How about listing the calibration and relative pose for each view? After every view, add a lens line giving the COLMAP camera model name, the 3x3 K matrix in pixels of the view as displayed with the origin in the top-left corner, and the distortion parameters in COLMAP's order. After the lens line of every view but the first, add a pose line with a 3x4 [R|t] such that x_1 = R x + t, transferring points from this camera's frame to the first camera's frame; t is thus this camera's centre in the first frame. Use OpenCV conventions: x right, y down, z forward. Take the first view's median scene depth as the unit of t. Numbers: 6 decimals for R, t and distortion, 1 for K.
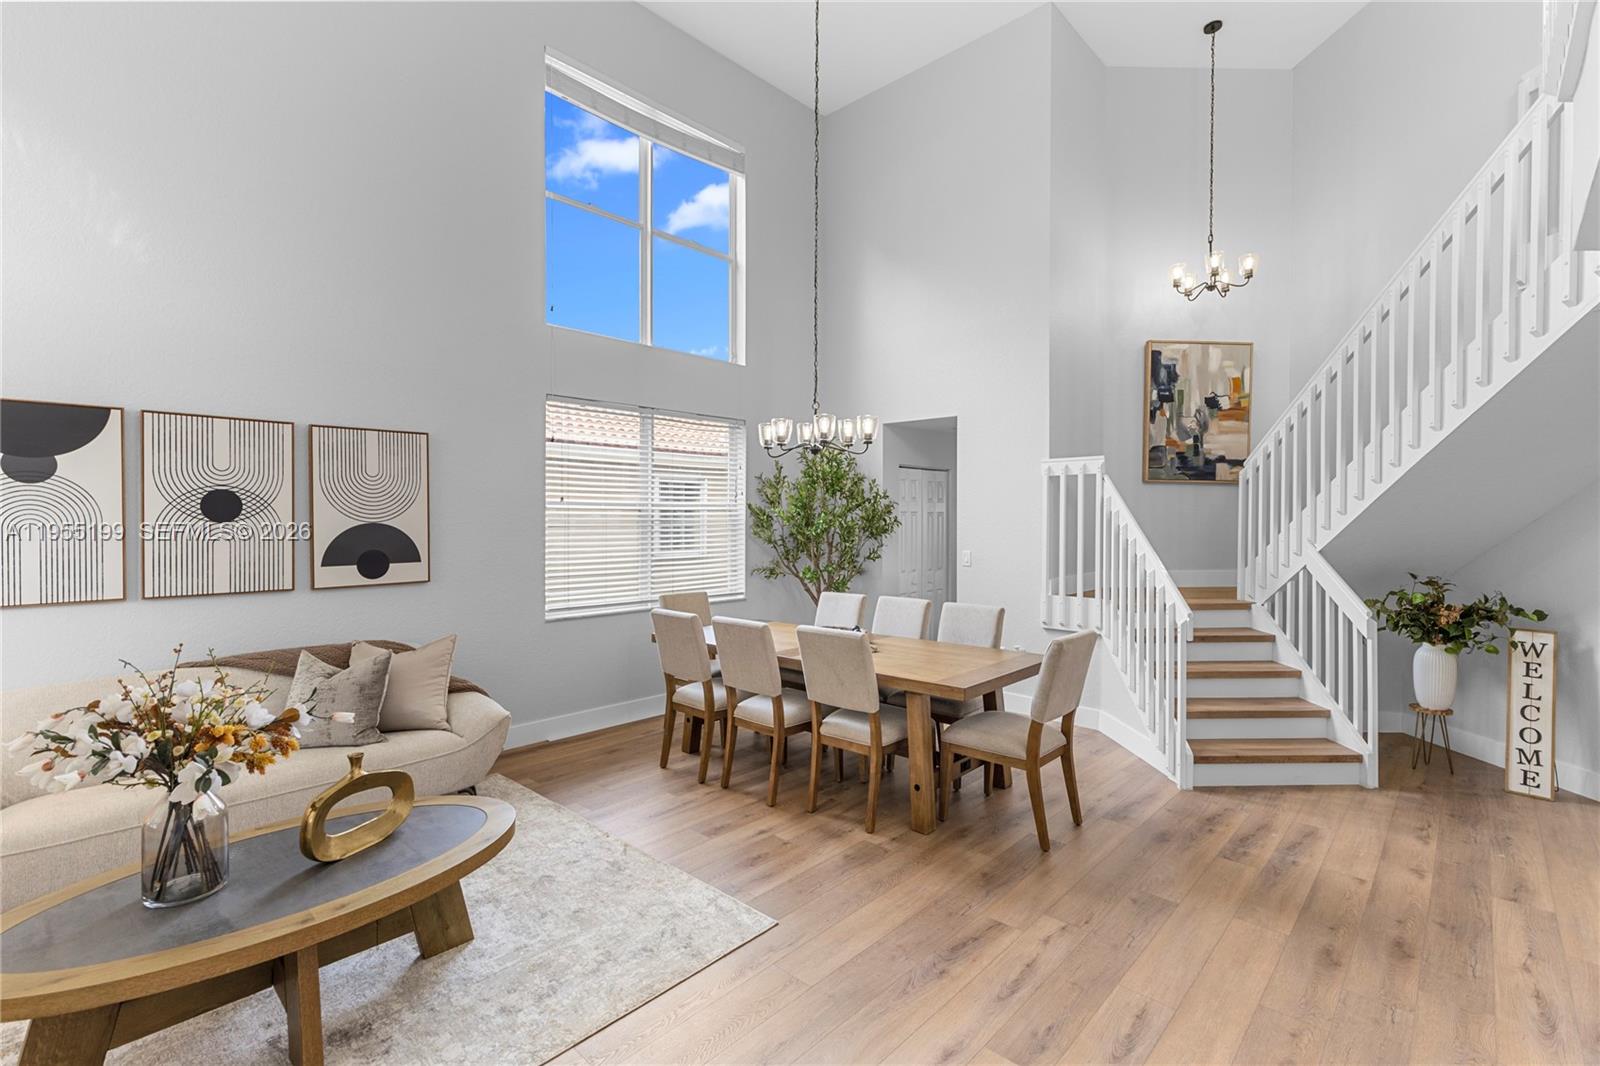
lens RADIAL K [[723.2, 0, 807.8], [0, 723.2, 521.6], [0, 0, 1]] dist [0.004554, -0.000262]
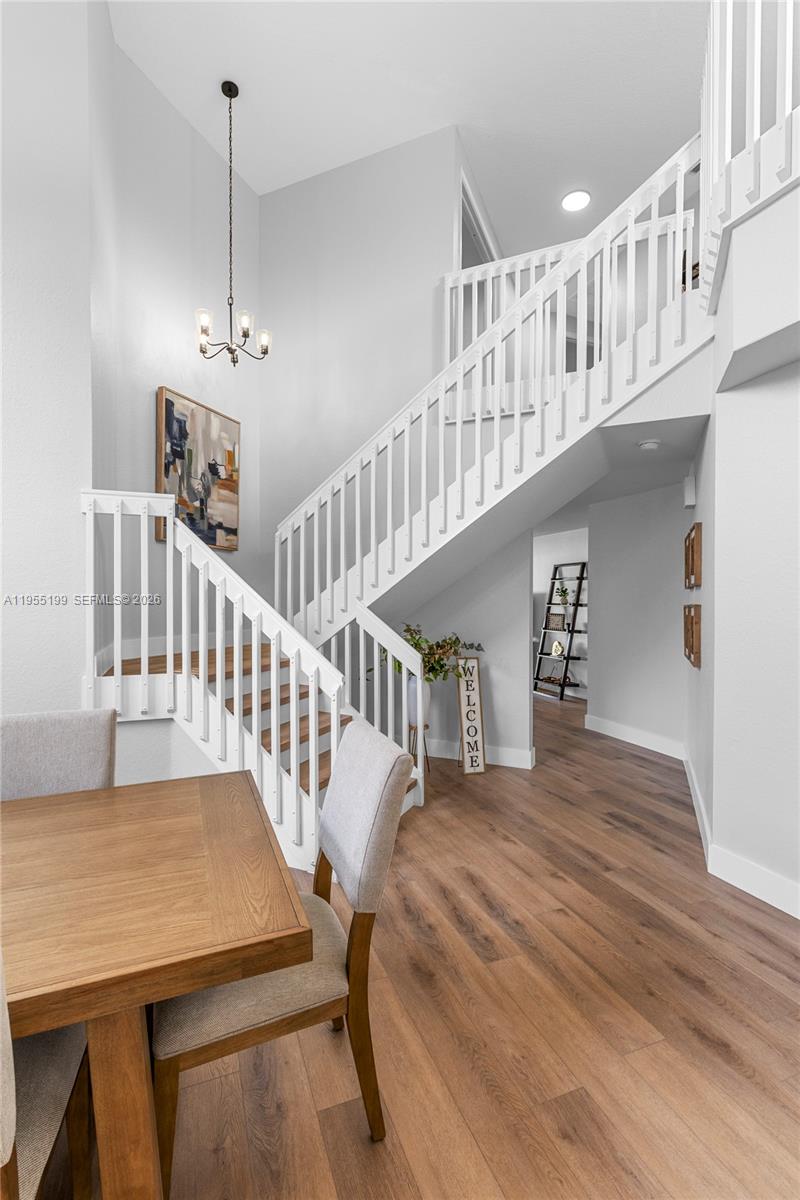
lens RADIAL K [[542.4, 0, 397.1], [0, 542.4, 606.2], [0, 0, 1]] dist [0.004554, -0.000262]
pose [[0.441588, -0.011708, 0.897142, -0.026615], [0.005381, 0.999931, 0.010401, 0.032678], [-0.897202, 0.000235, 0.441621, 0.605365]]
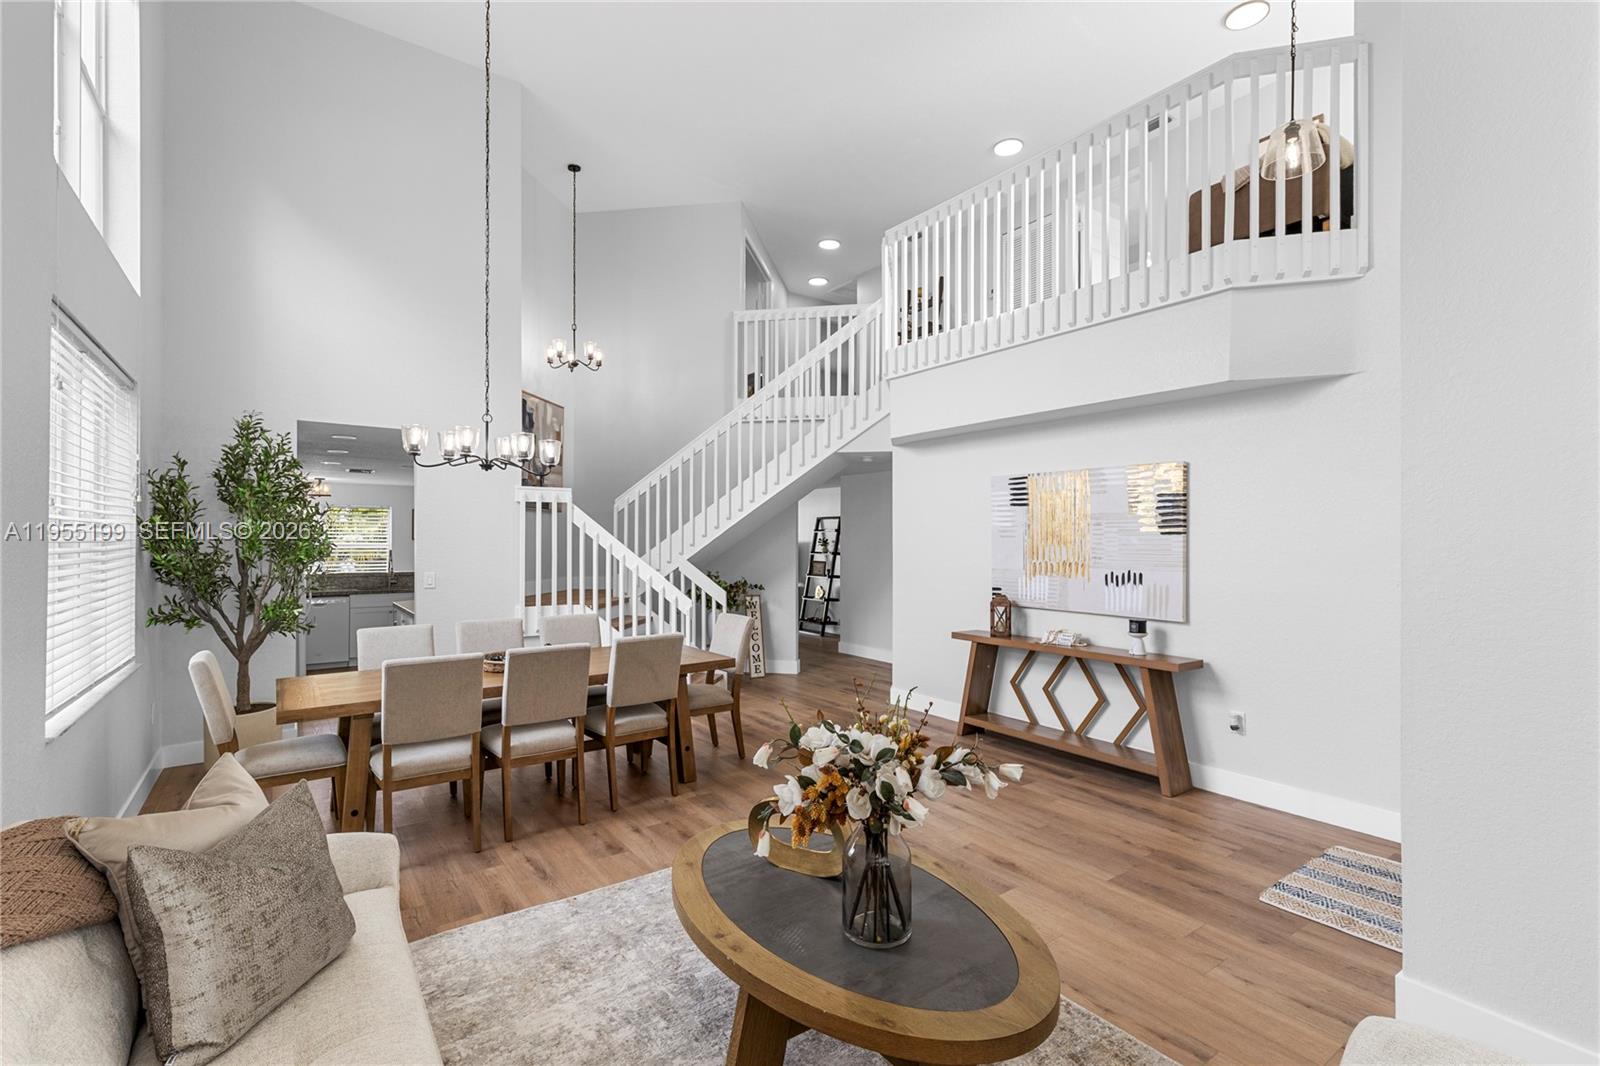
lens RADIAL K [[723.2, 0, 806.5], [0, 723.2, 541.5], [0, 0, 1]] dist [0.004554, -0.000262]
pose [[0.200718, -0.003351, 0.979643, -0.846452], [0.005043, 0.999984, 0.002387, -0.001878], [-0.979636, 0.004461, 0.200732, 0.425668]]
